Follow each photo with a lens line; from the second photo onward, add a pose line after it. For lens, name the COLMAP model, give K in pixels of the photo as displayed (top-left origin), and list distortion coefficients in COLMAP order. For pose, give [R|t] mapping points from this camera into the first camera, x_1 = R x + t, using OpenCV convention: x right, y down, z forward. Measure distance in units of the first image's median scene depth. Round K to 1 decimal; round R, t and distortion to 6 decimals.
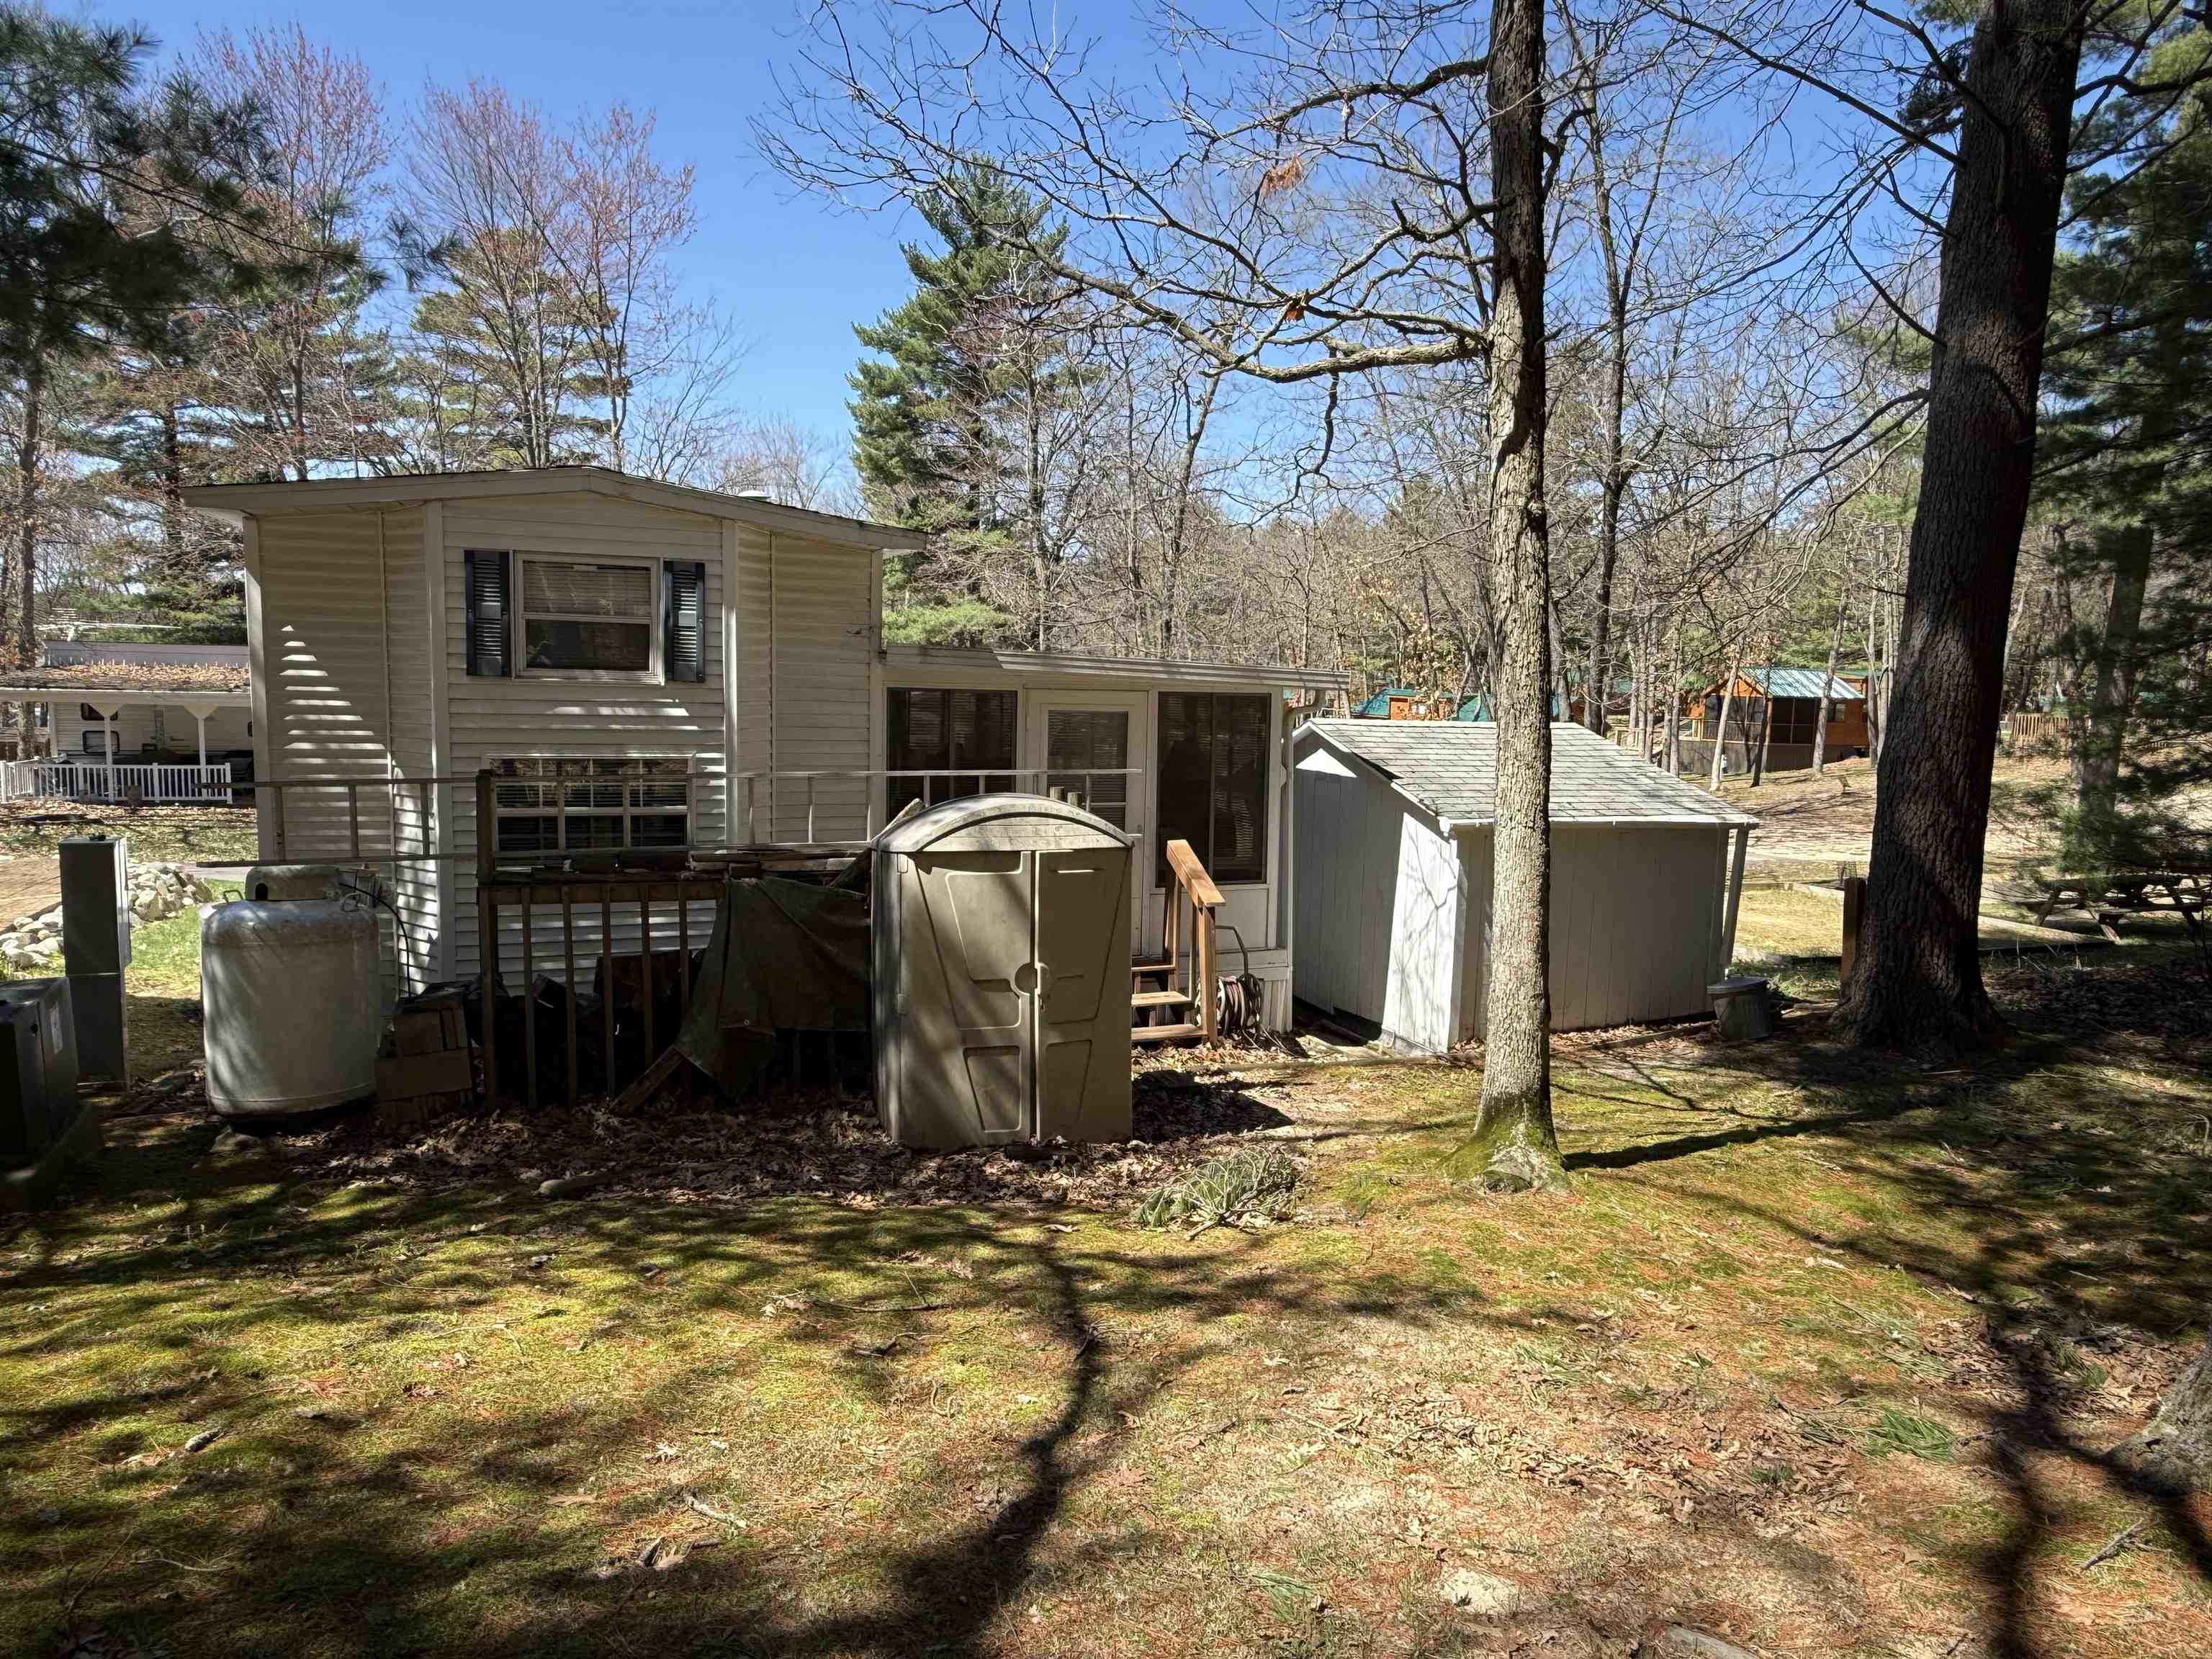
lens RADIAL K [[1407.7, 0, 1104.4], [0, 1407.7, 833.4], [0, 0, 1]] dist [0.001087, 0.000022]
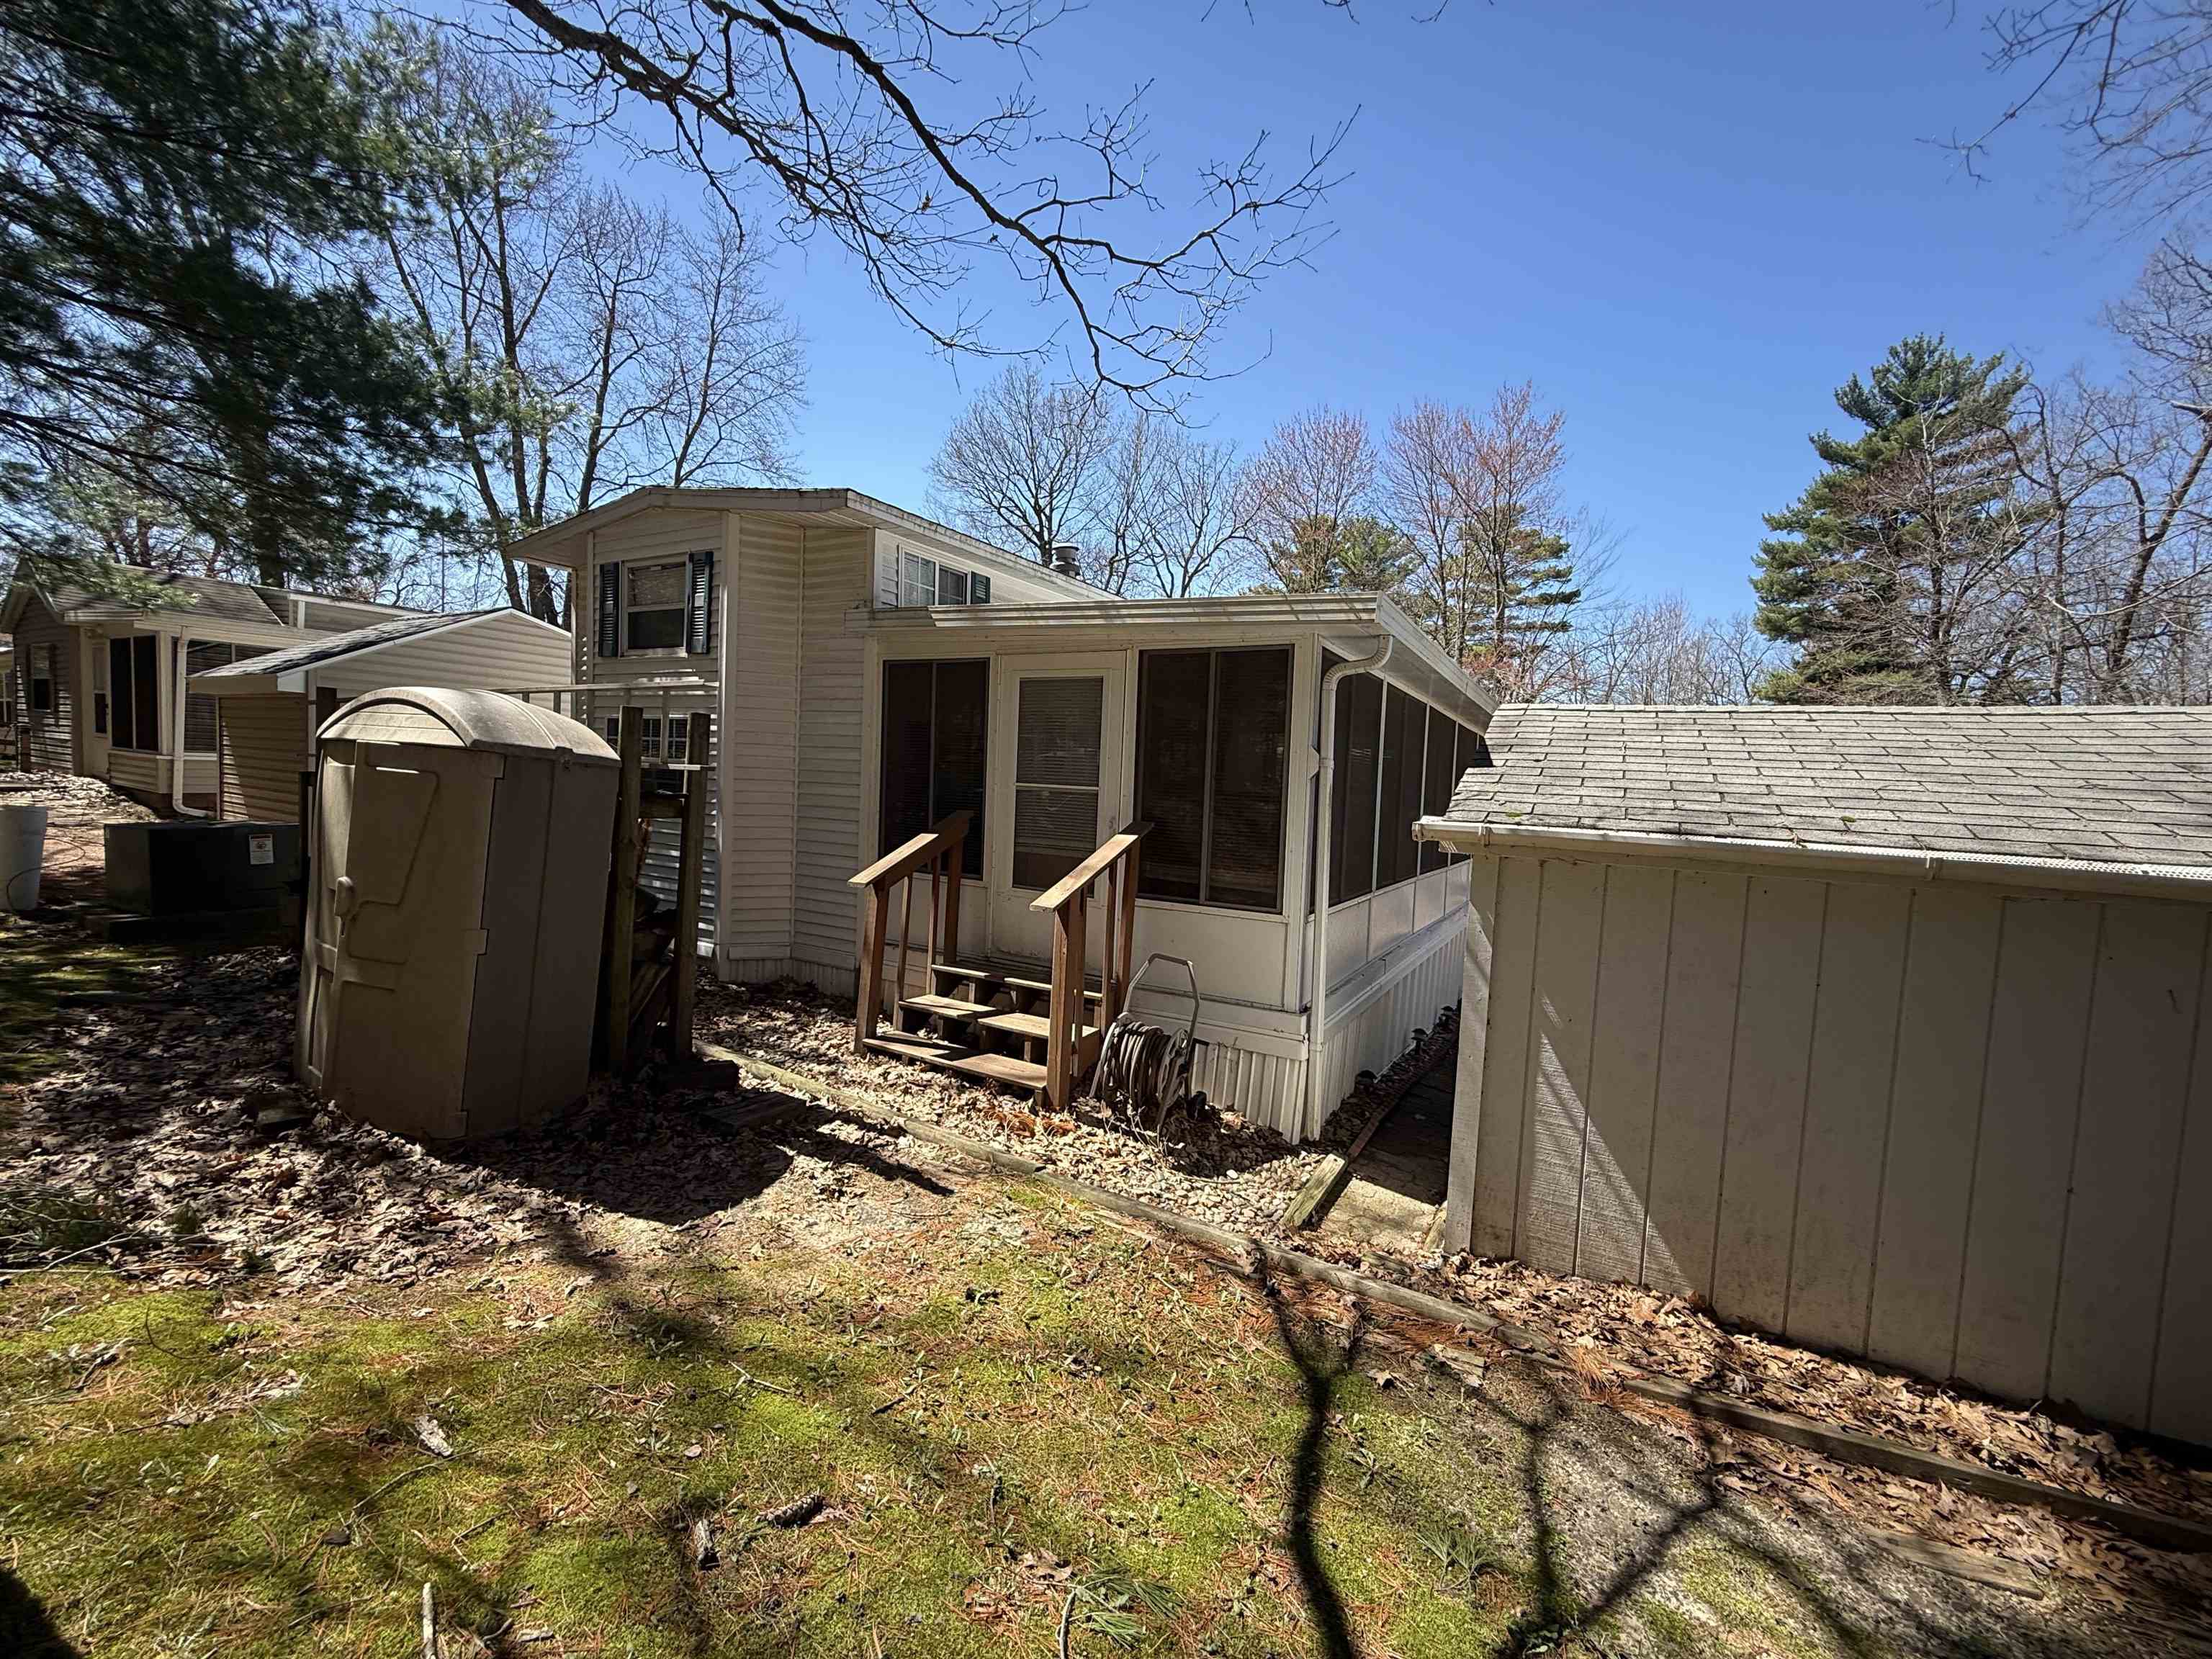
lens RADIAL K [[885.2, 0, 1106.1], [0, 885.2, 830.5], [0, 0, 1]] dist [0.001649, 0.000003]
pose [[0.631276, 0.048249, -0.774056, 0.072713], [-0.118873, 0.992289, -0.035093, 0.003574], [0.766394, 0.114168, 0.632143, 0.117758]]
